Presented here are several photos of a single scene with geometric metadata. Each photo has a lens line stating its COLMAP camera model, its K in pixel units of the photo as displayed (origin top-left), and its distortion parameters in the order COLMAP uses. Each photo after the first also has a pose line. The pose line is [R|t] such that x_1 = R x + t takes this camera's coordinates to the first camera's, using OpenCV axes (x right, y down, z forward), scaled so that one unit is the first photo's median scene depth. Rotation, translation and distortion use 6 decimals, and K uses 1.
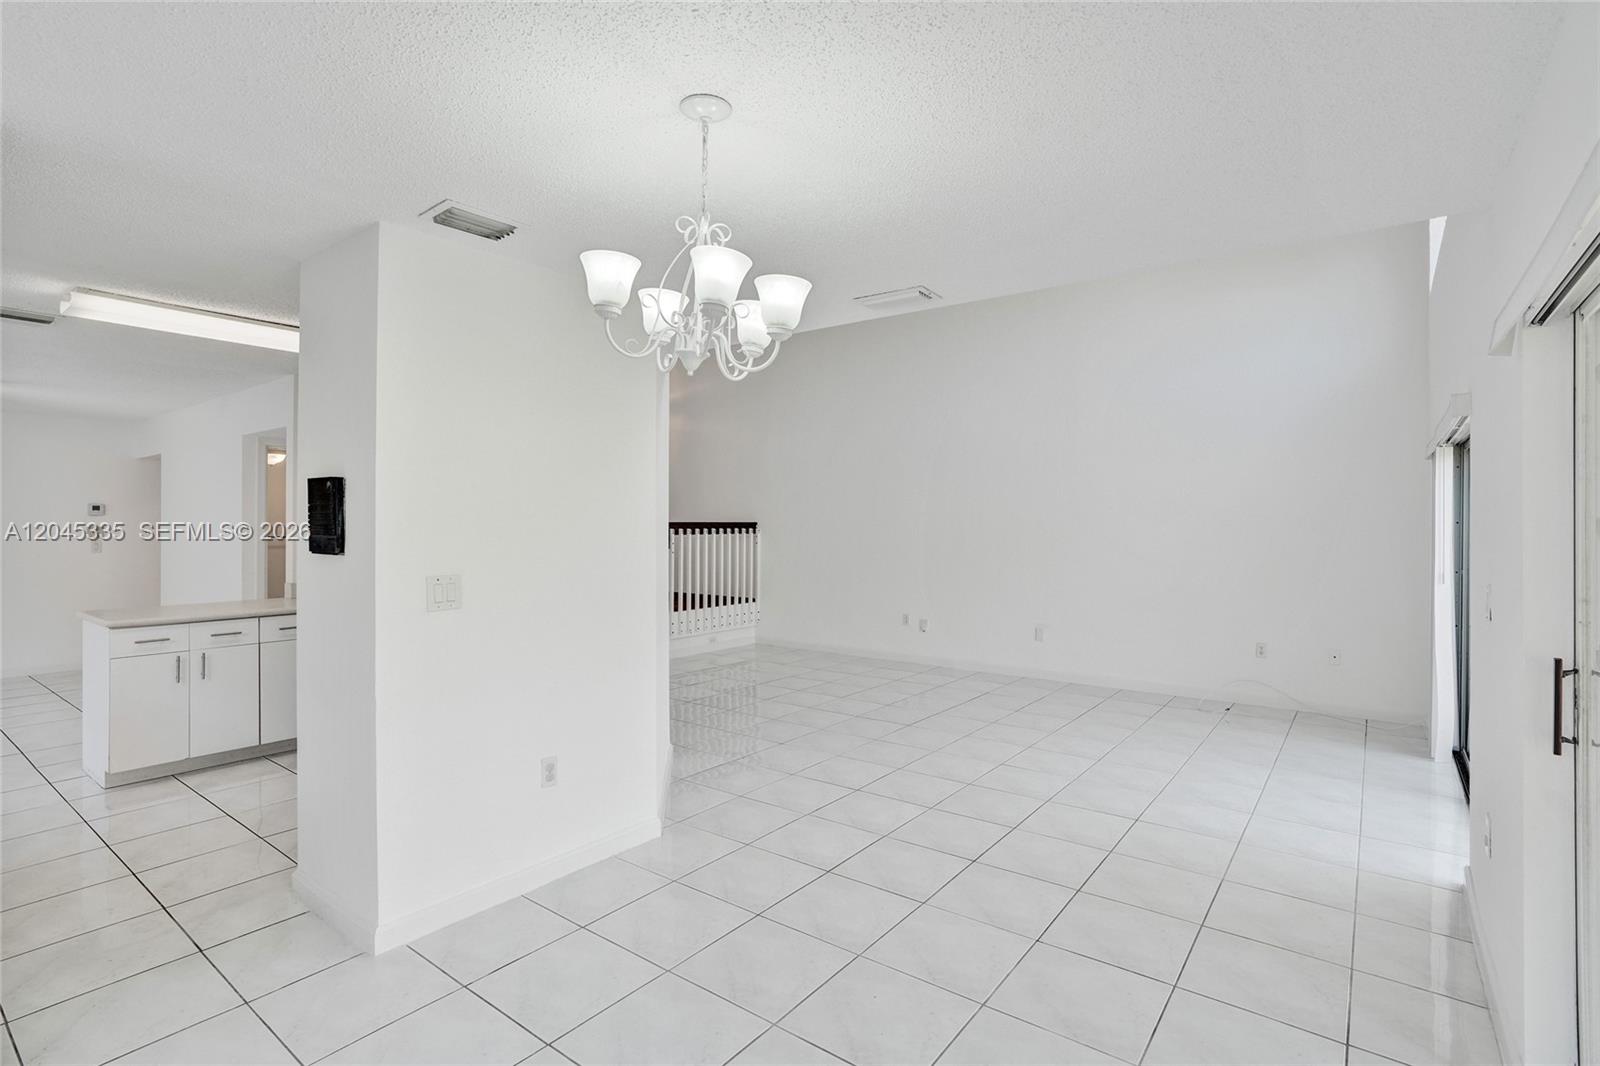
lens RADIAL K [[738.5, 0, 803.3], [0, 738.5, 529.3], [0, 0, 1]] dist [-0.001523, 0.000164]
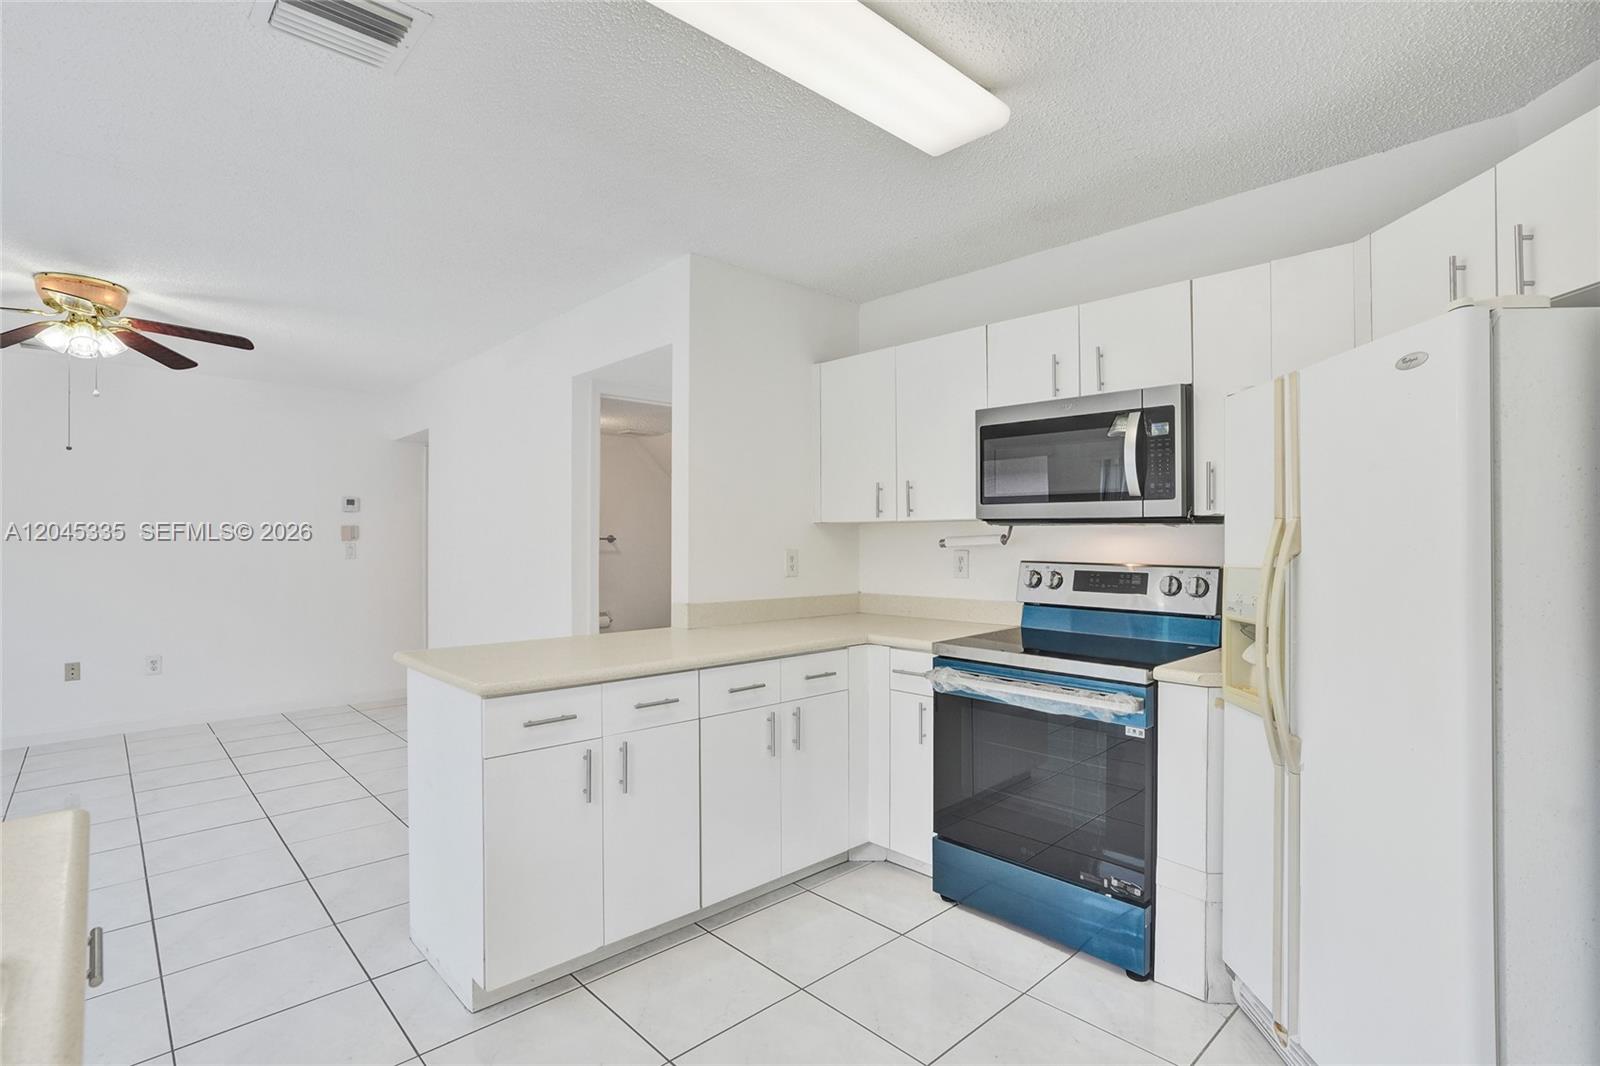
lens RADIAL K [[738.5, 0, 803.4], [0, 738.5, 539.2], [0, 0, 1]] dist [-0.001523, 0.000164]
pose [[0.986975, -0.006169, -0.160758, -0.607890], [0.005818, 0.999980, -0.002653, 0.027377], [0.160771, 0.001683, 0.986990, 0.510033]]
